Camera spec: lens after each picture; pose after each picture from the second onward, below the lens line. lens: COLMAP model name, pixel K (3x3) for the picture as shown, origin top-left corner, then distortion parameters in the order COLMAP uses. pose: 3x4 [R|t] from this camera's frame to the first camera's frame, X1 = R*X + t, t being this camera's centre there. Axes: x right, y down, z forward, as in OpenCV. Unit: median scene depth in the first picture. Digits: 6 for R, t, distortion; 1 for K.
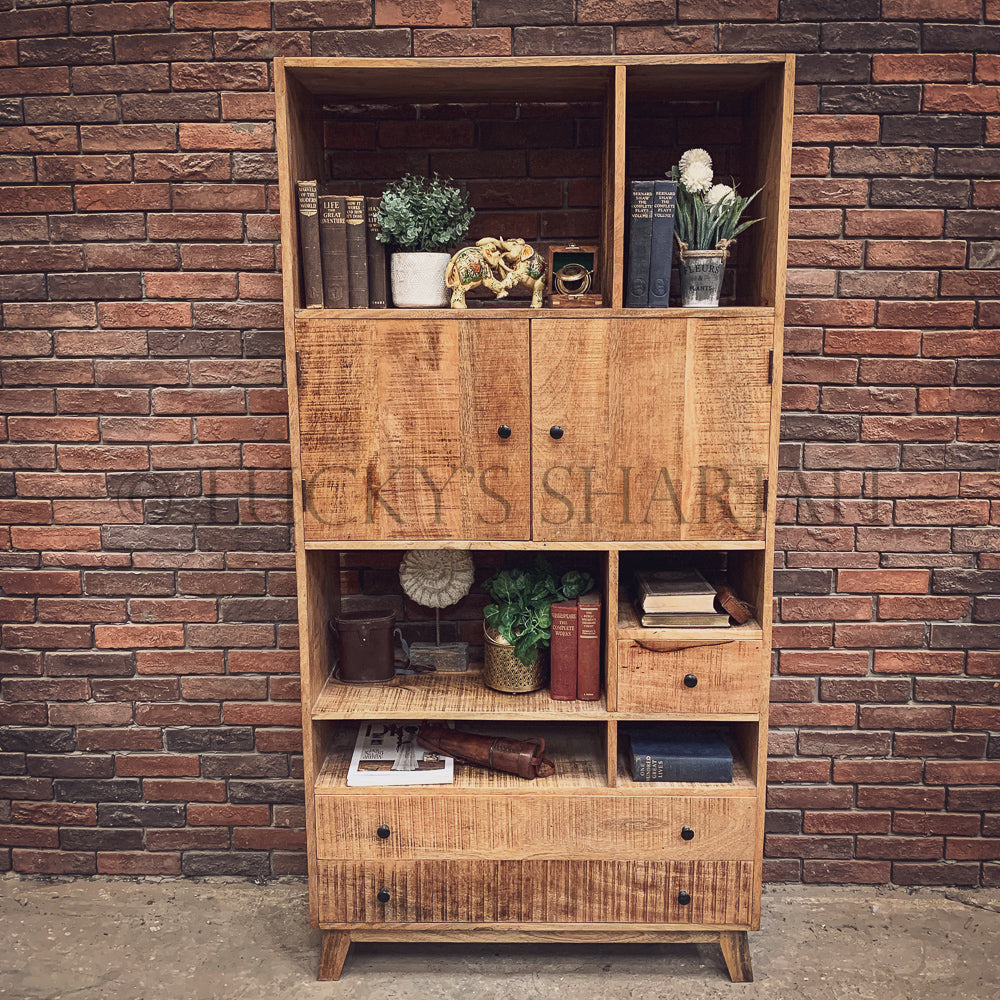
lens RADIAL K [[1082.8, 0, 501.1], [0, 1082.8, 502.6], [0, 0, 1]] dist [0.044293, -0.115856]
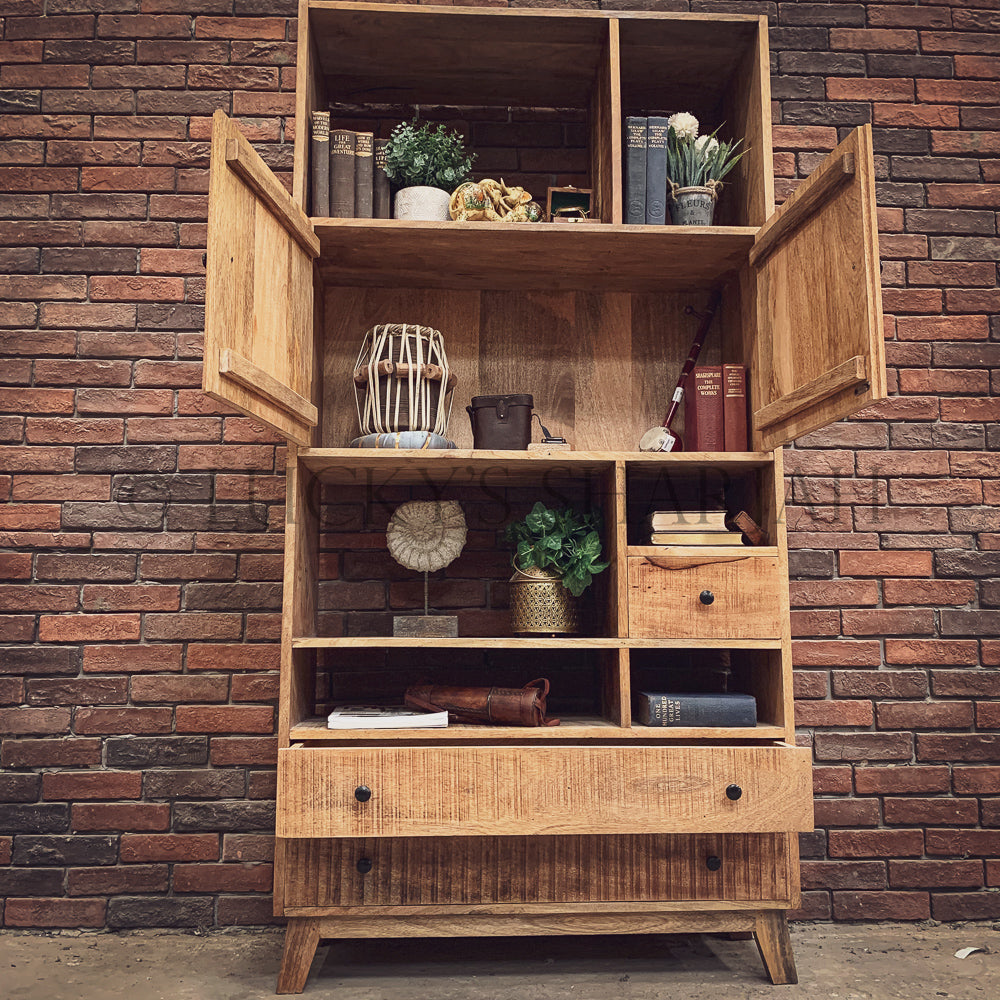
lens RADIAL K [[1099.0, 0, 500.0], [0, 1099.0, 500.0], [0, 0, 1]] dist [0.048654, -0.127053]
pose [[0.997530, 0.015679, 0.068463, -0.061615], [0.007328, 0.946213, -0.323461, 0.348031], [-0.069852, 0.323164, 0.943762, 0.081805]]
